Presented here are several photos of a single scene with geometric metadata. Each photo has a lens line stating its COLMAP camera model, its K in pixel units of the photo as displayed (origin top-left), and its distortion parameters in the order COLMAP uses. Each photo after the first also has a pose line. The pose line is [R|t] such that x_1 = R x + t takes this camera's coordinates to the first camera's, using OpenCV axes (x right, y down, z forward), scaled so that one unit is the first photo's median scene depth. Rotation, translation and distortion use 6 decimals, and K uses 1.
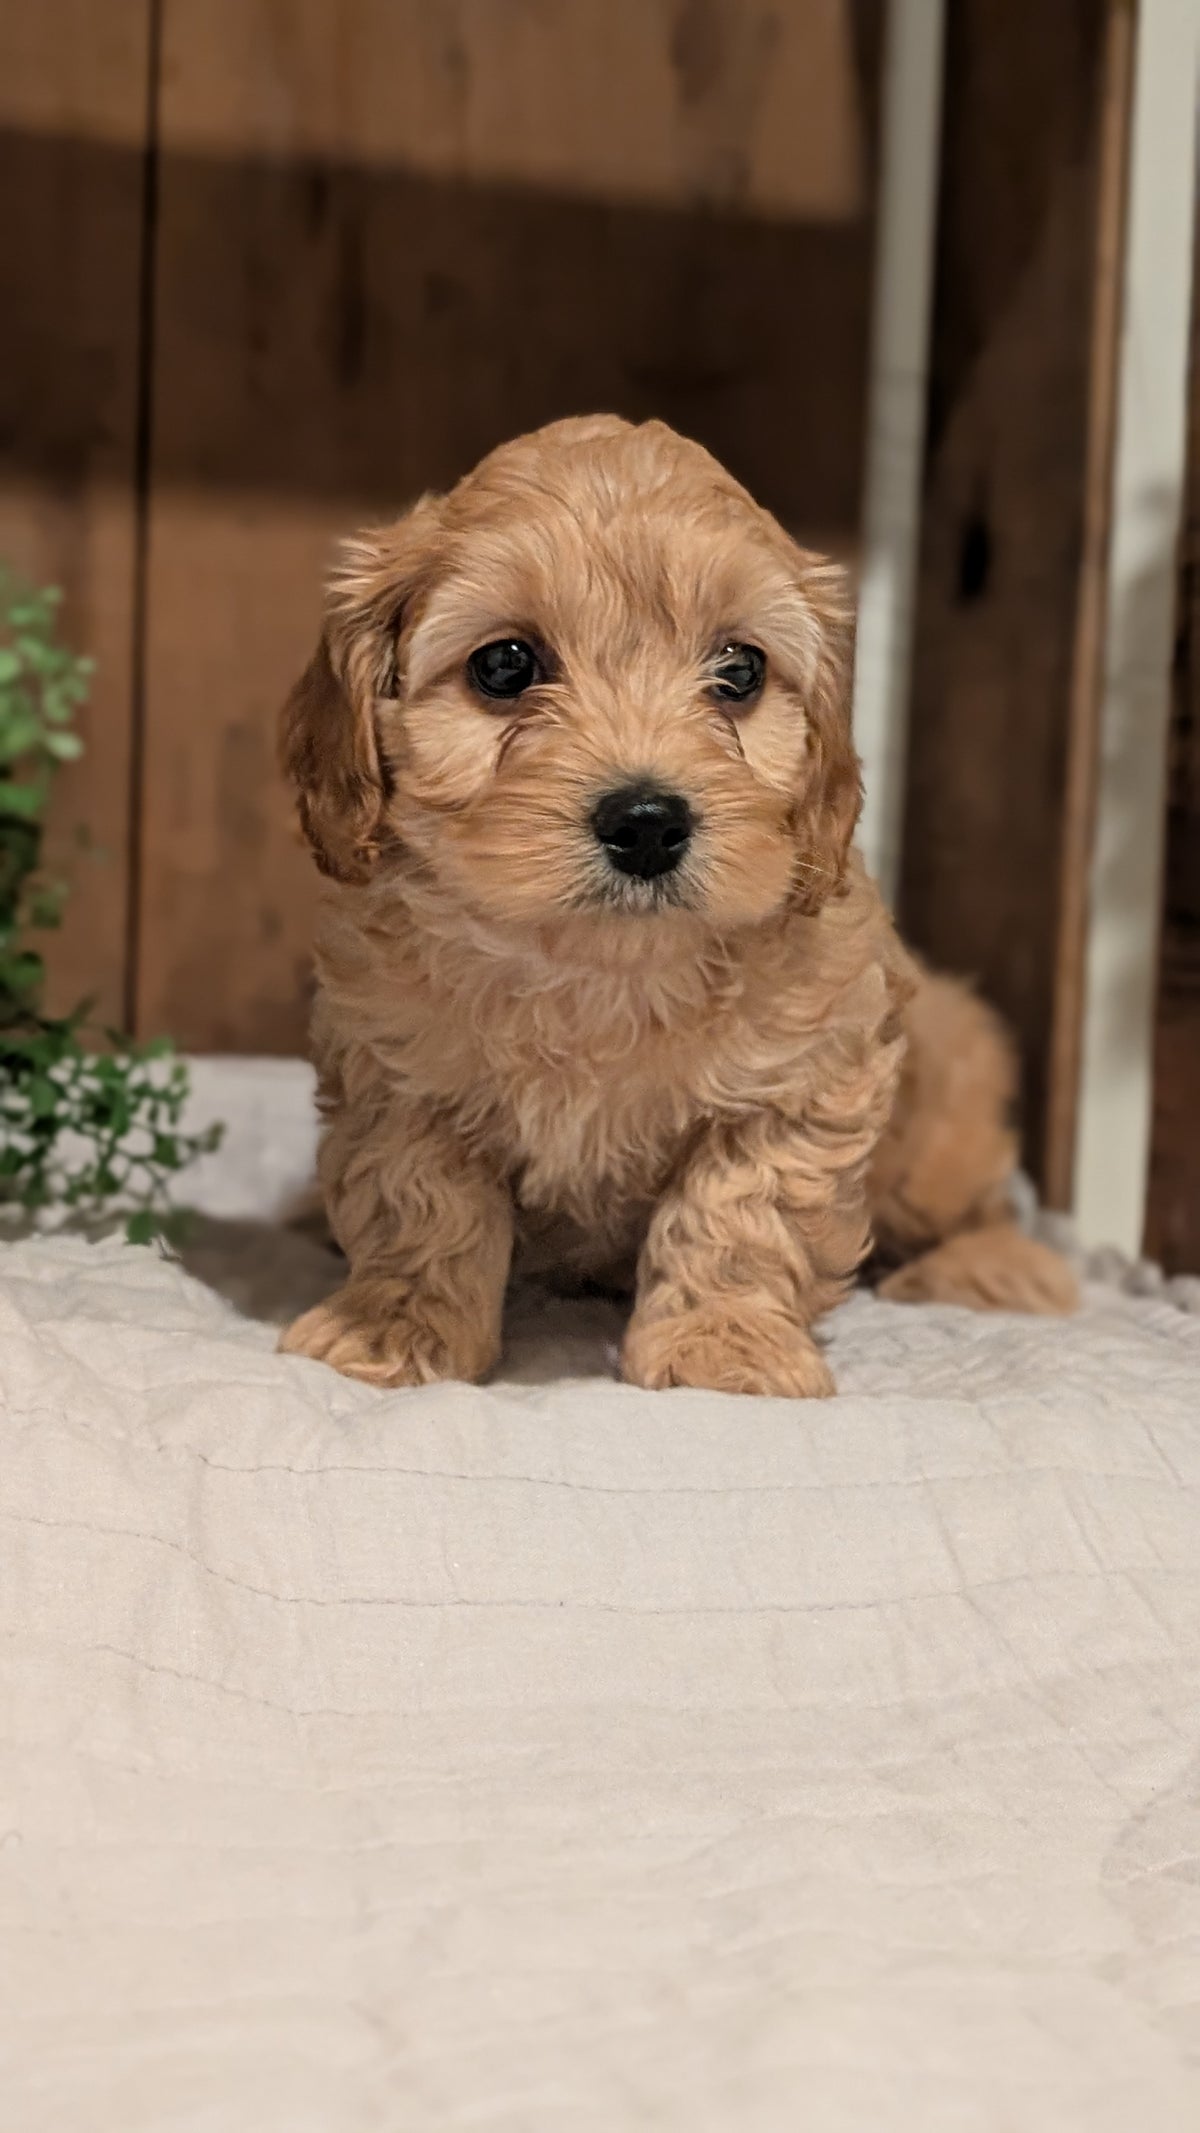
lens RADIAL K [[3193.8, 0, 668.7], [0, 3193.8, 1055.4], [0, 0, 1]] dist [0.191956, -1.146165]
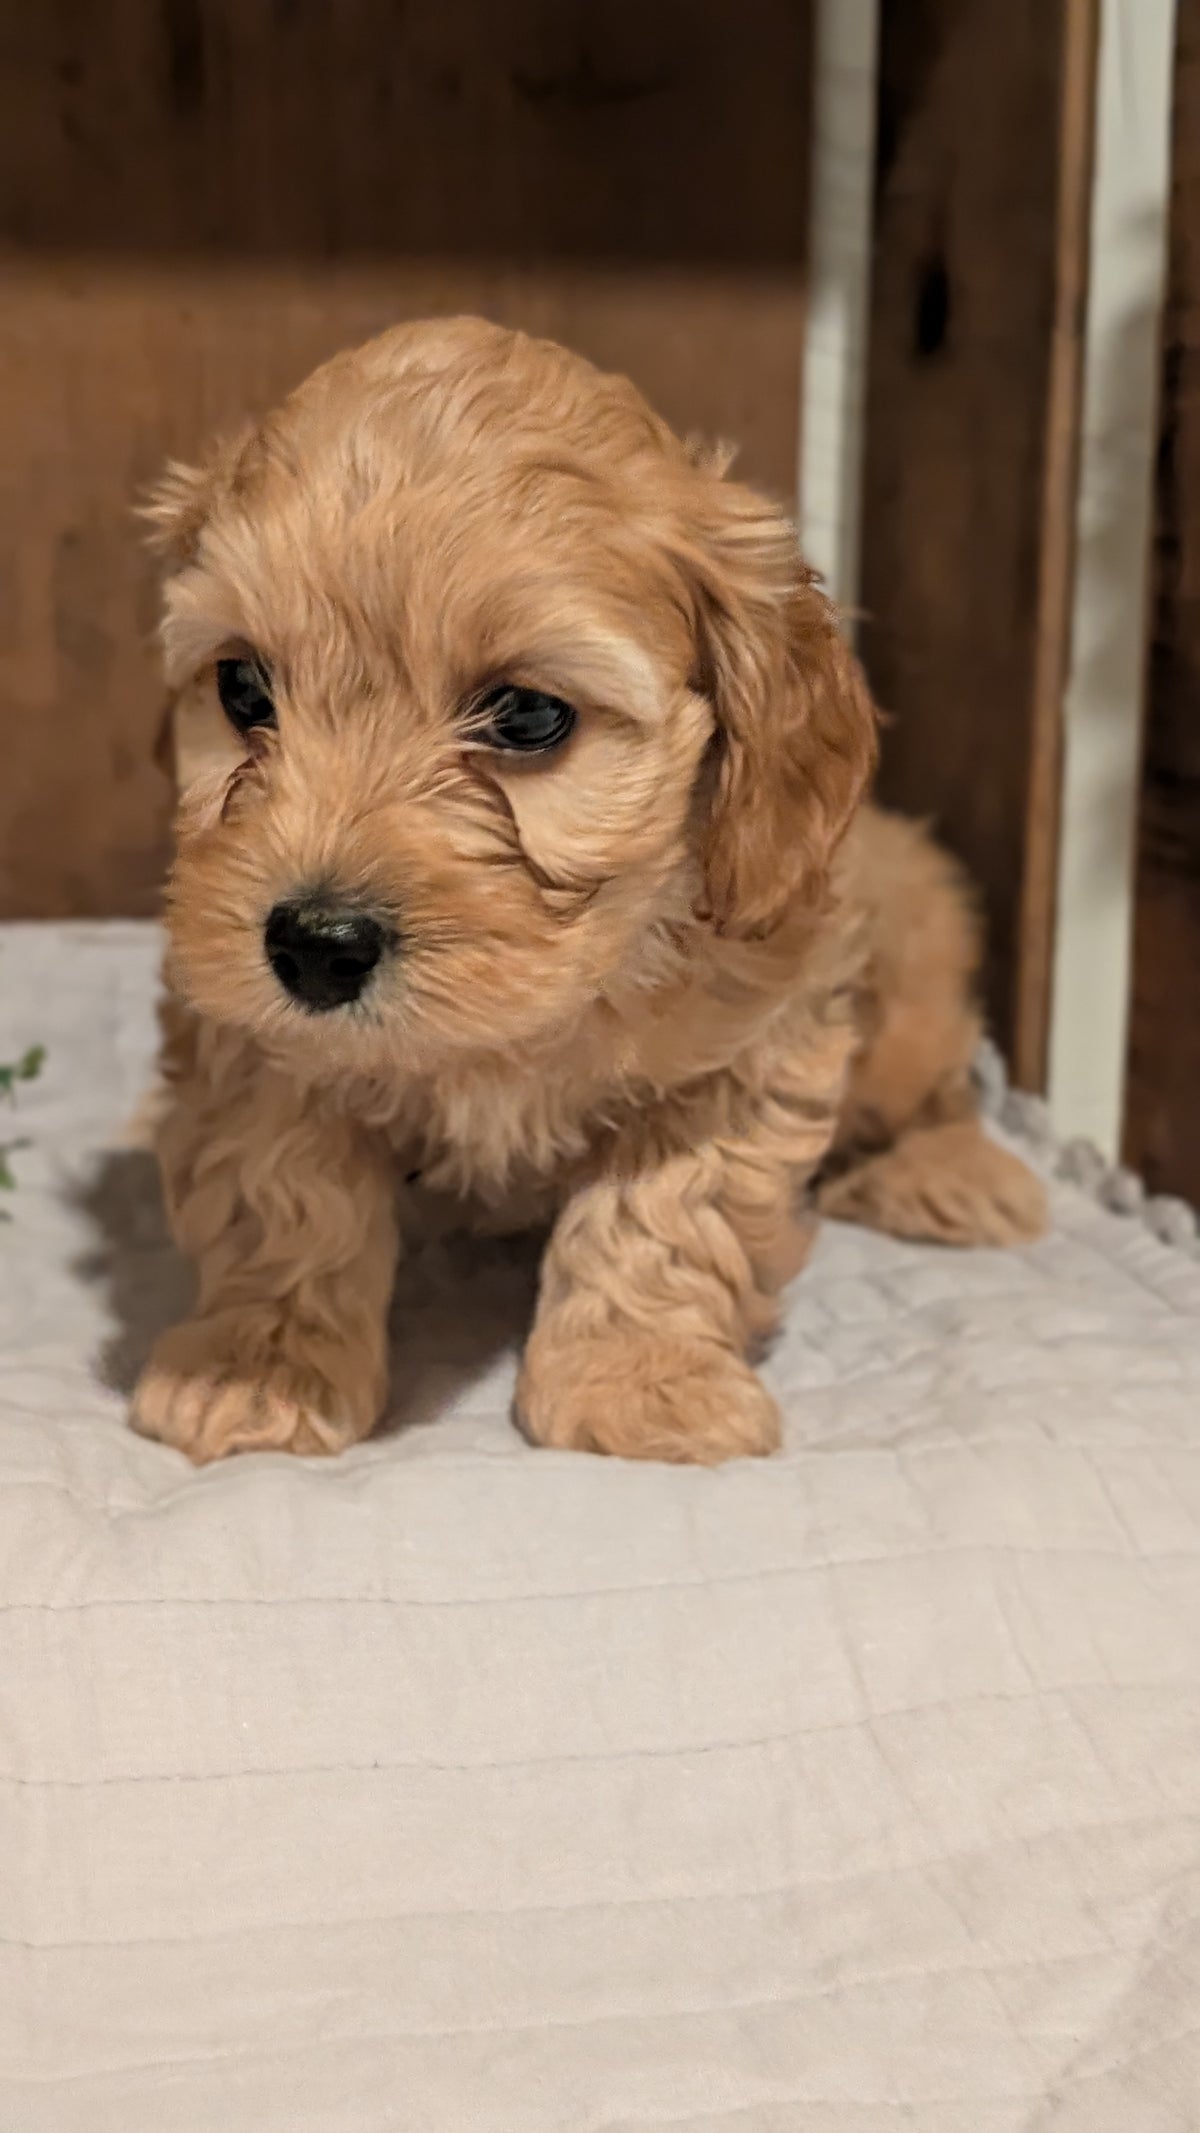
lens RADIAL K [[3193.8, 0, 668.7], [0, 3193.8, 1055.4], [0, 0, 1]] dist [0.191956, -1.146165]
pose [[0.999544, -0.018552, -0.023838, 0.062610], [0.021770, 0.989521, 0.142735, -0.121946], [0.020940, -0.143189, 0.989474, 0.197431]]
